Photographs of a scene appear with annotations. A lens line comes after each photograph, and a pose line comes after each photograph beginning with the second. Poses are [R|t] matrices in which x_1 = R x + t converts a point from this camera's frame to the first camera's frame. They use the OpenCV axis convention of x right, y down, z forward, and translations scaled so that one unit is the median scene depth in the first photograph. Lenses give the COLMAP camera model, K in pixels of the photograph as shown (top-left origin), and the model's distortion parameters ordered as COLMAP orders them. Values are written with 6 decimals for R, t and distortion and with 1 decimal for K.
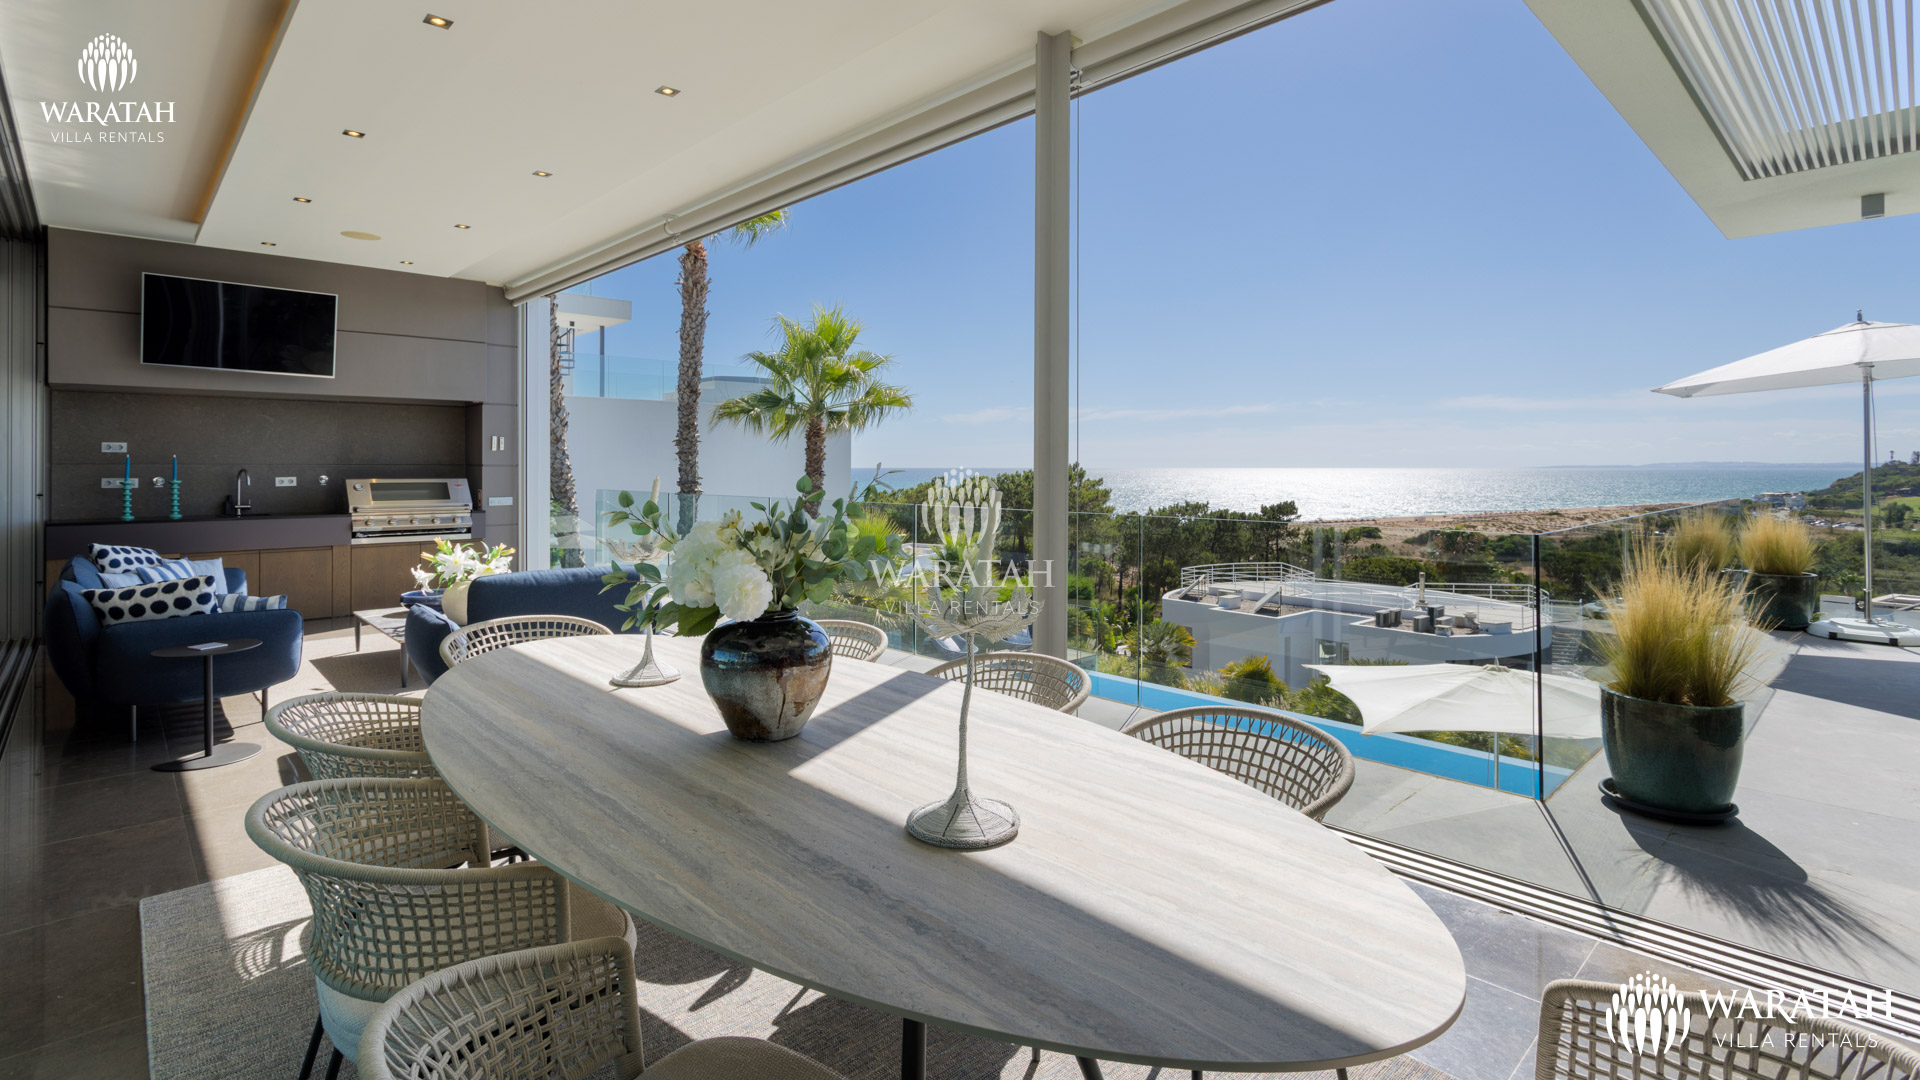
lens RADIAL K [[914.0, 0, 952.1], [0, 914.0, 463.7], [0, 0, 1]] dist [0.000480, 0.001743]
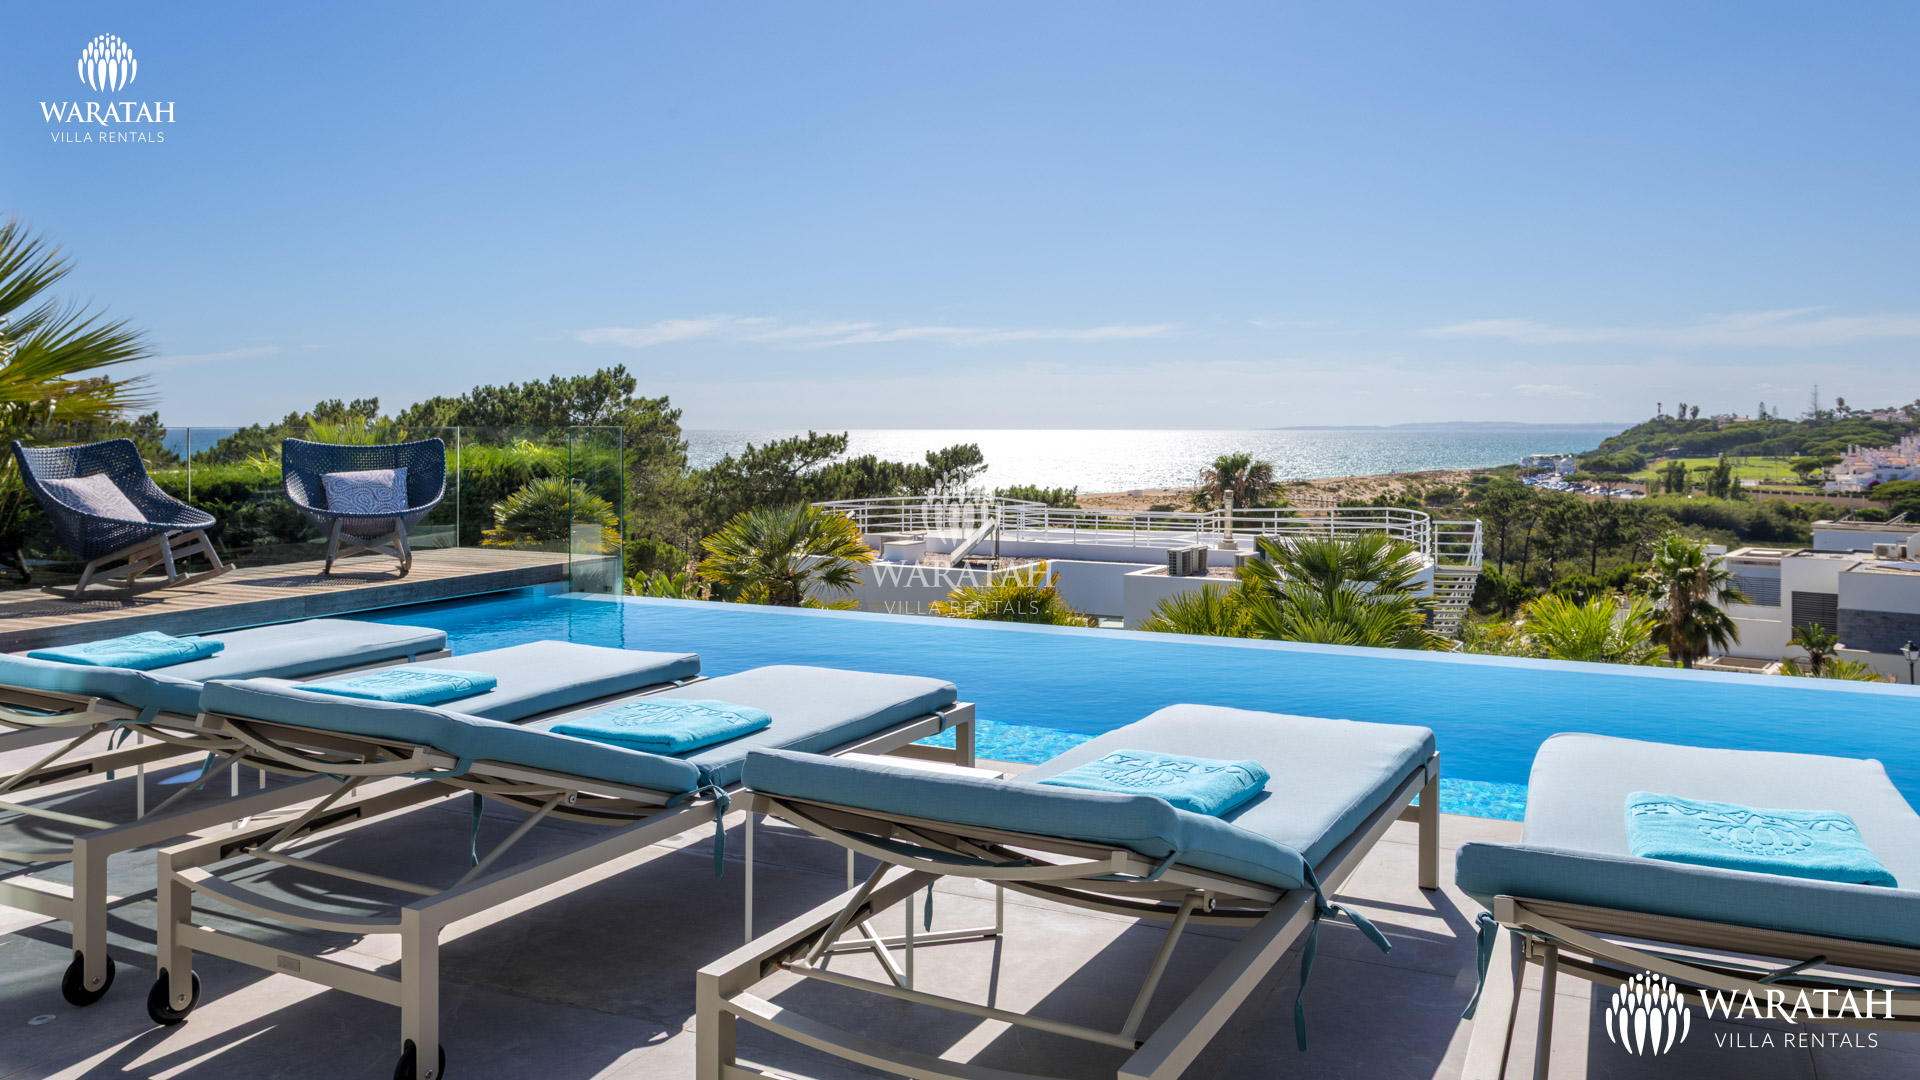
lens RADIAL K [[1419.3, 0, 907.1], [0, 1419.3, 428.9], [0, 0, 1]] dist [-0.008170, 0.016669]
pose [[0.947475, -0.000033, 0.319830, 0.099156], [0.001456, 0.999990, -0.004209, 0.180407], [-0.319827, 0.004454, 0.947466, 0.497205]]
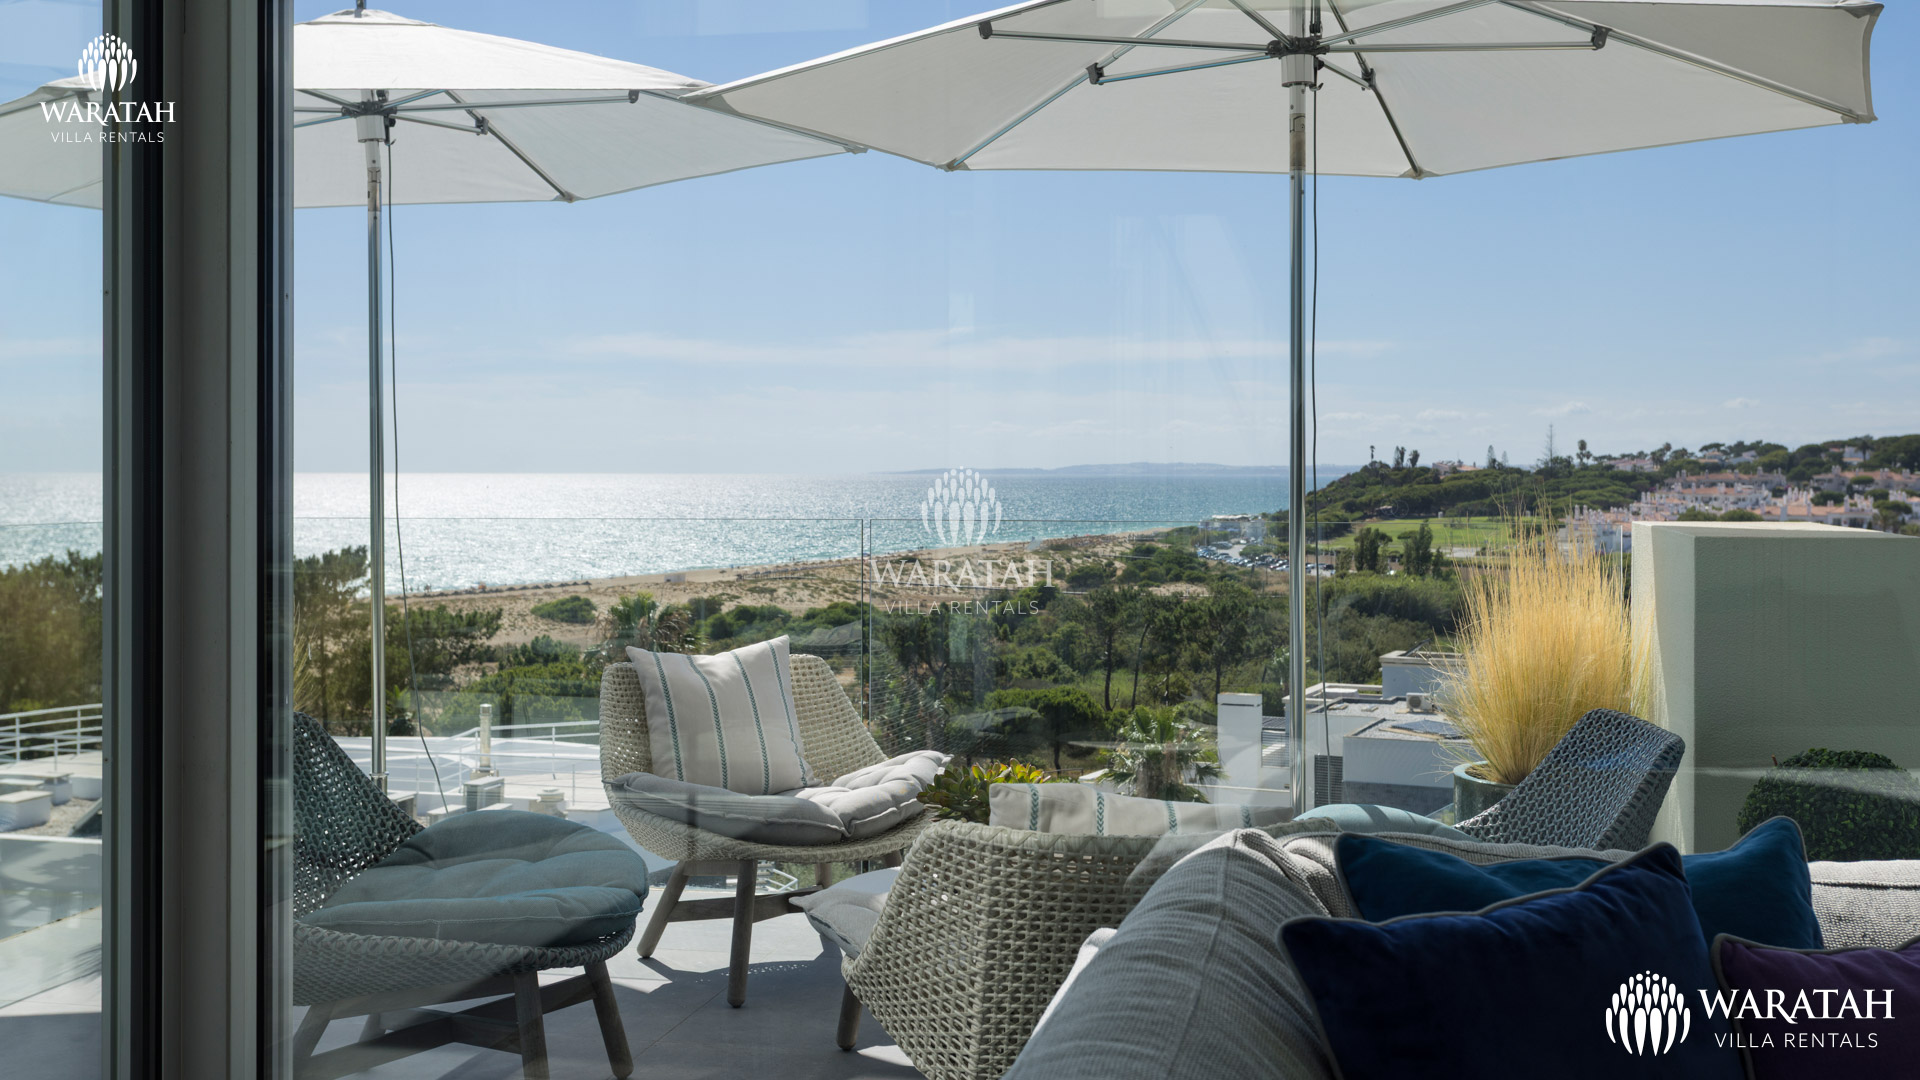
lens RADIAL K [[2057.2, 0, 948.1], [0, 2057.2, 520.0], [0, 0, 1]] dist [-0.012021, 0.000000]
pose [[0.832443, -0.013055, 0.553956, 0.323457], [-0.001719, 0.999657, 0.026142, 0.008197], [-0.554108, -0.022714, 0.832135, 0.114773]]
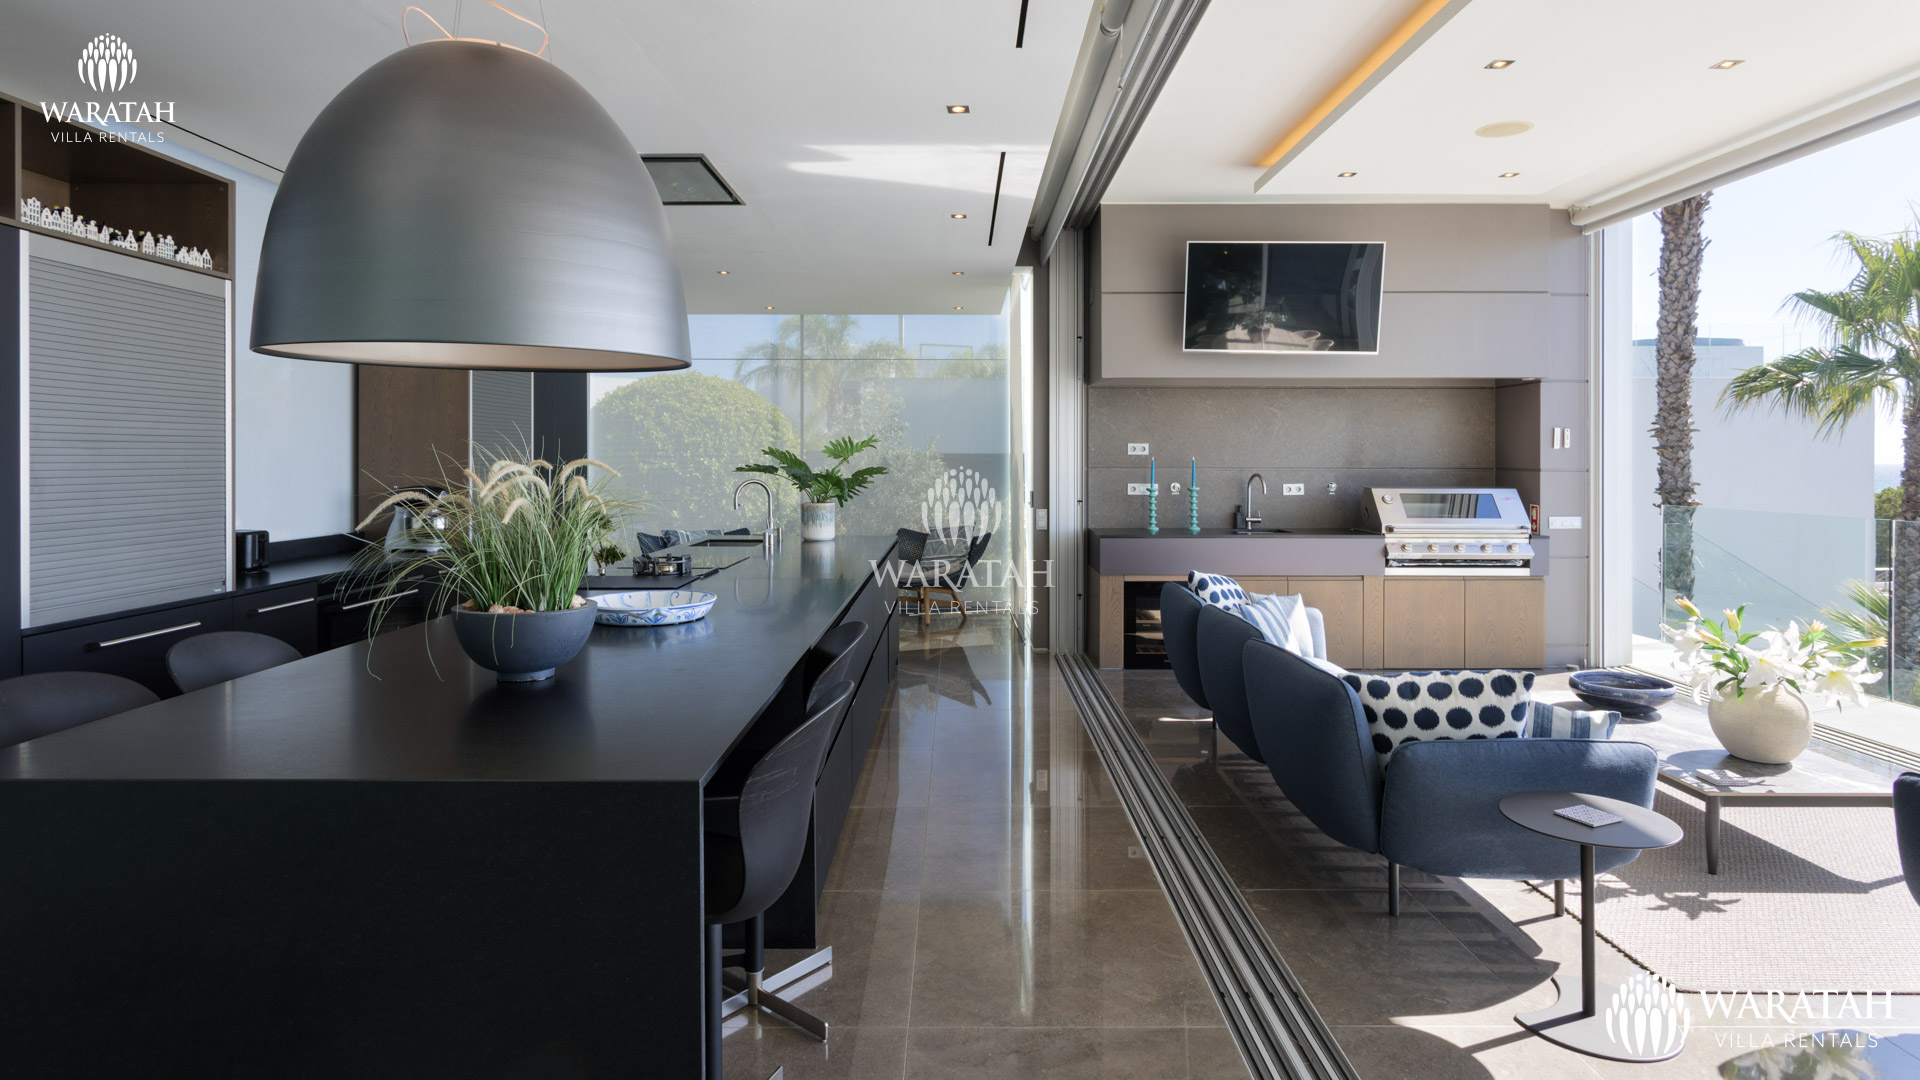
lens RADIAL K [[971.9, 0, 964.2], [0, 971.9, 461.6], [0, 0, 1]] dist [-0.006435, 0.004935]
pose [[0.731947, 0.000883, -0.681361, -0.176838], [0.000474, 0.999998, 0.001806, -0.003282], [0.681361, -0.001645, 0.731946, 0.085725]]
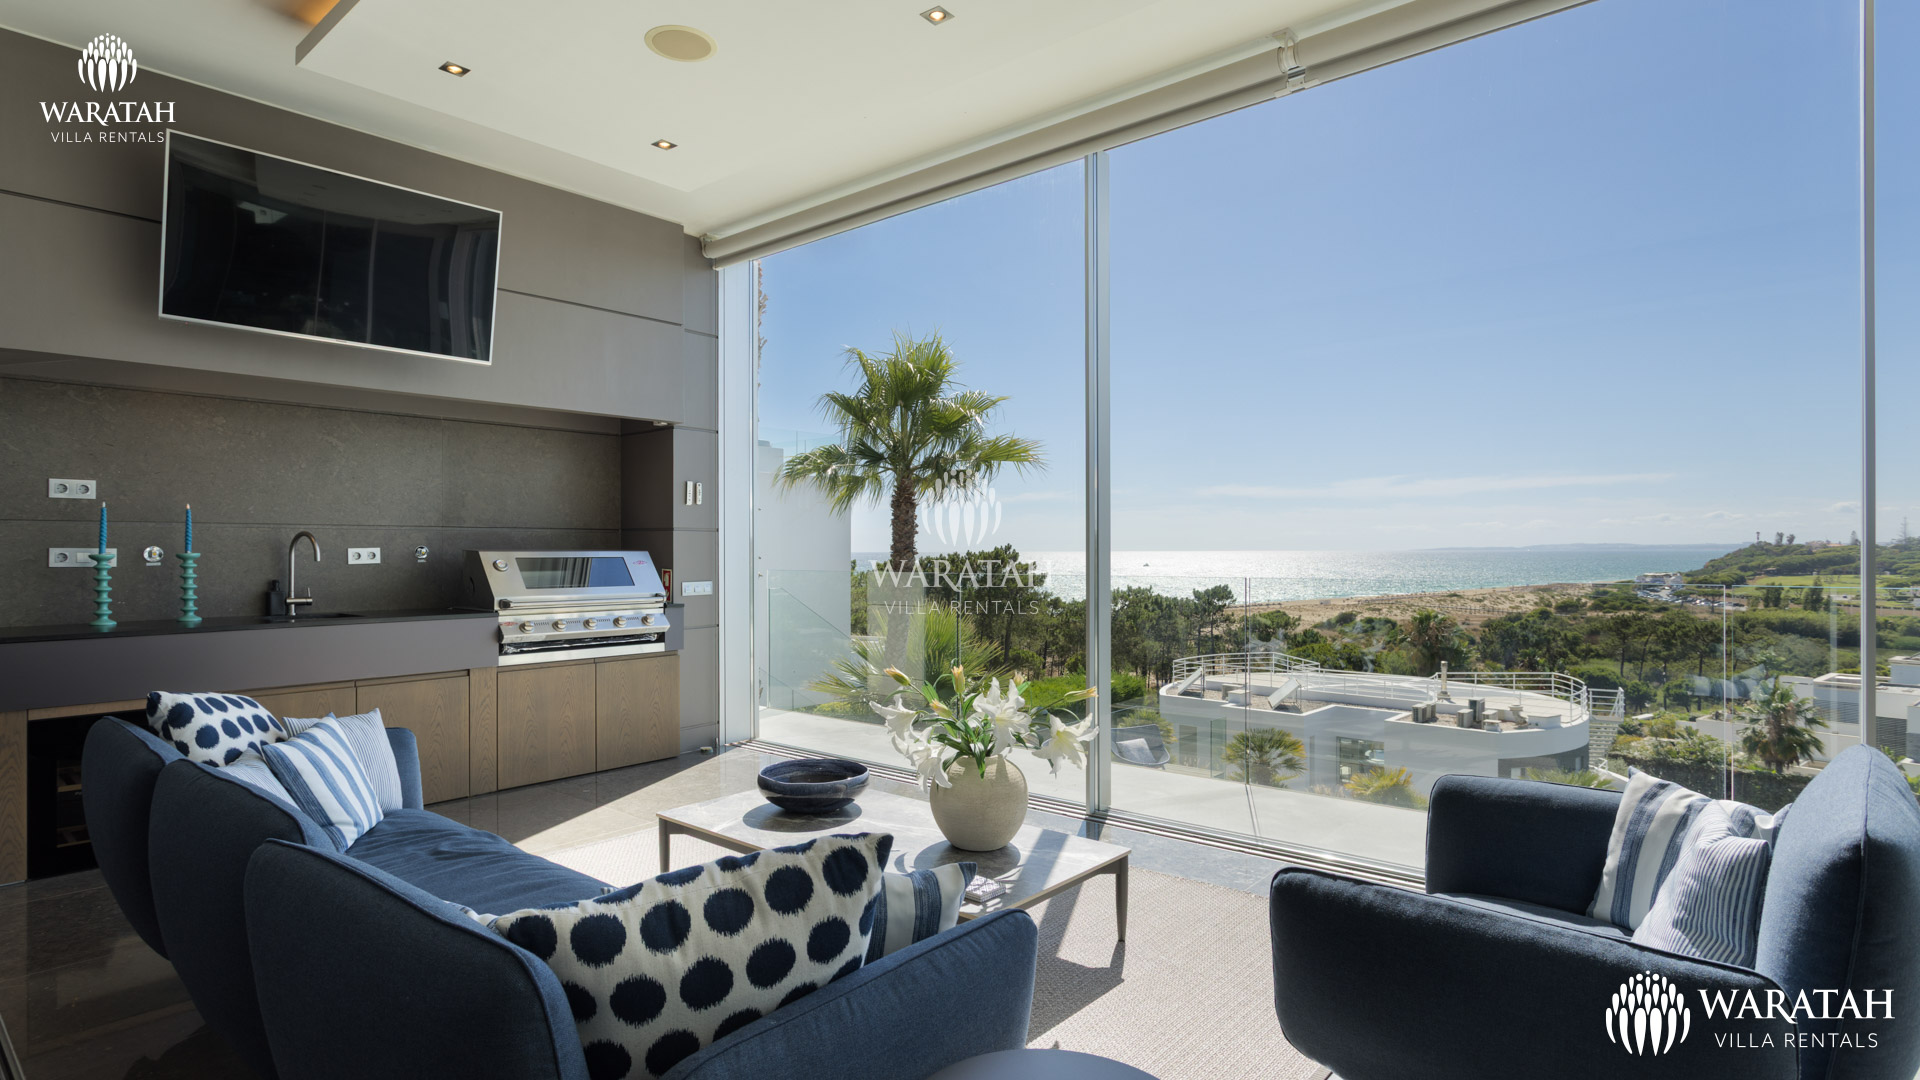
lens RADIAL K [[971.9, 0, 919.2], [0, 971.9, 542.3], [0, 0, 1]] dist [-0.006435, 0.004935]
pose [[0.995030, -0.002915, 0.099531, -0.221759], [0.003476, 0.999979, -0.005471, 0.007881], [-0.099513, 0.005790, 0.995019, 0.182880]]
